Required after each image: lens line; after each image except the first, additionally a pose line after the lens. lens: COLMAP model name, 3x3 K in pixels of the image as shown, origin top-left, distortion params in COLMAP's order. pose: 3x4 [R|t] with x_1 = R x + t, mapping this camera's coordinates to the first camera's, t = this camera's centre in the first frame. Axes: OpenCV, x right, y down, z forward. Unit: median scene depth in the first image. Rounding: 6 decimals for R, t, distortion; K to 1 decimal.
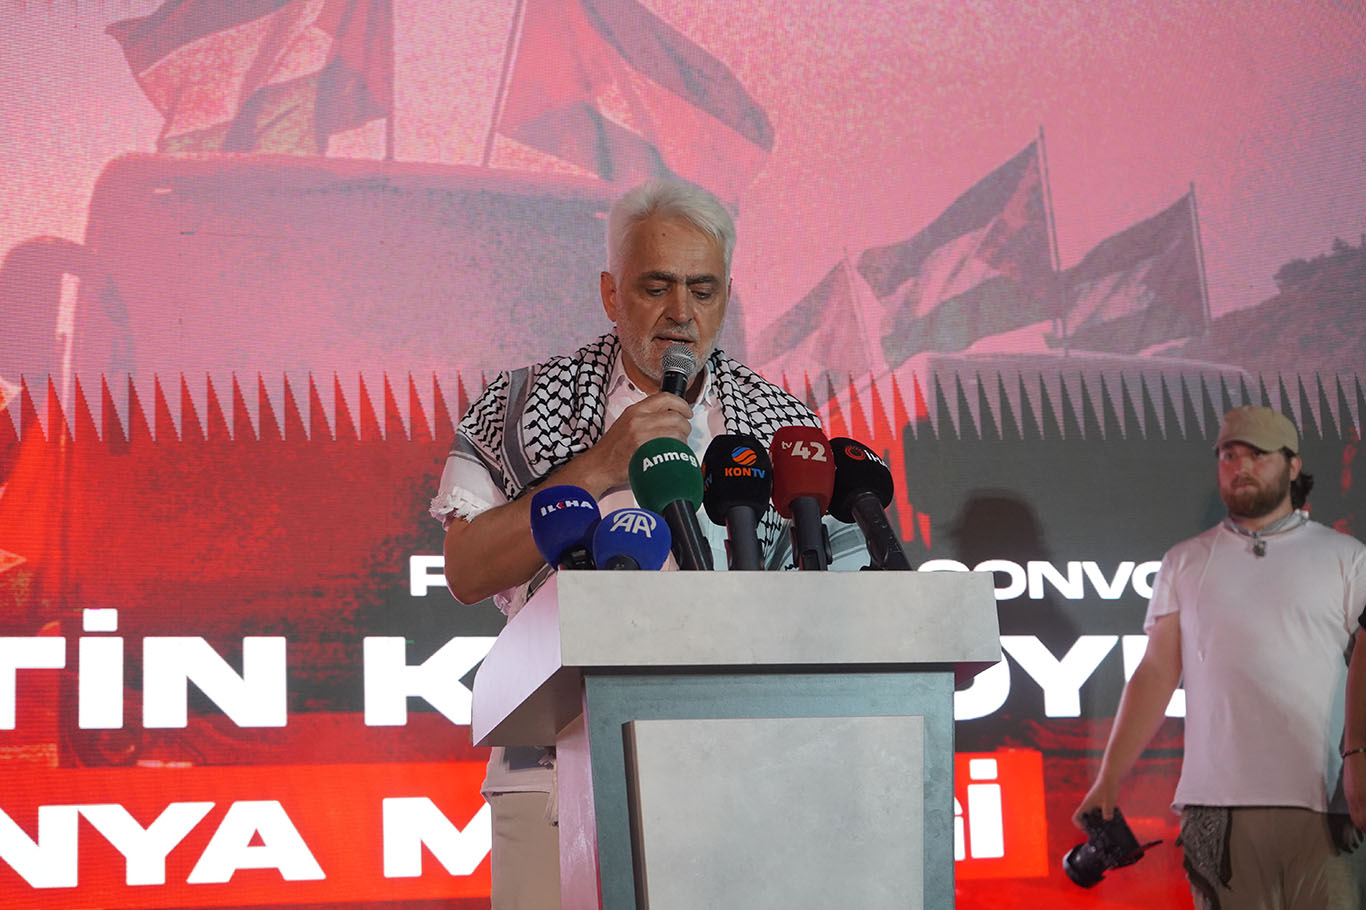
lens RADIAL K [[2501.7, 0, 675.0], [0, 2501.7, 454.1], [0, 0, 1]] dist [0.016511, 0.000000]
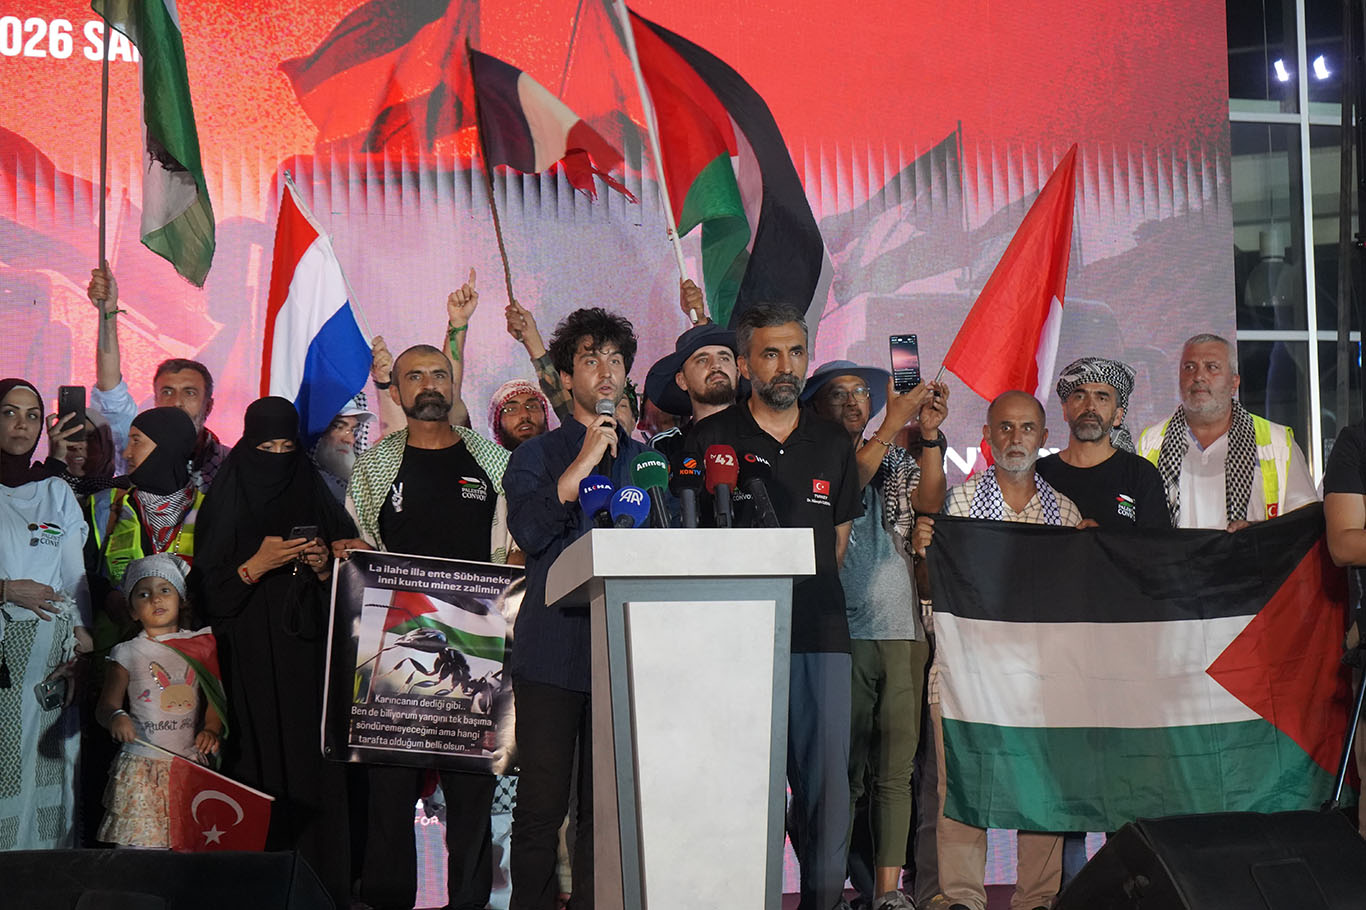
lens RADIAL K [[2734.1, 0, 687.4], [0, 2734.1, 454.6], [0, 0, 1]] dist [0.062800, 0.000000]
pose [[0.999739, 0.018333, -0.013632, 0.024549], [-0.016946, 0.995266, 0.095703, -0.093672], [0.015321, -0.095447, 0.995317, -0.495161]]
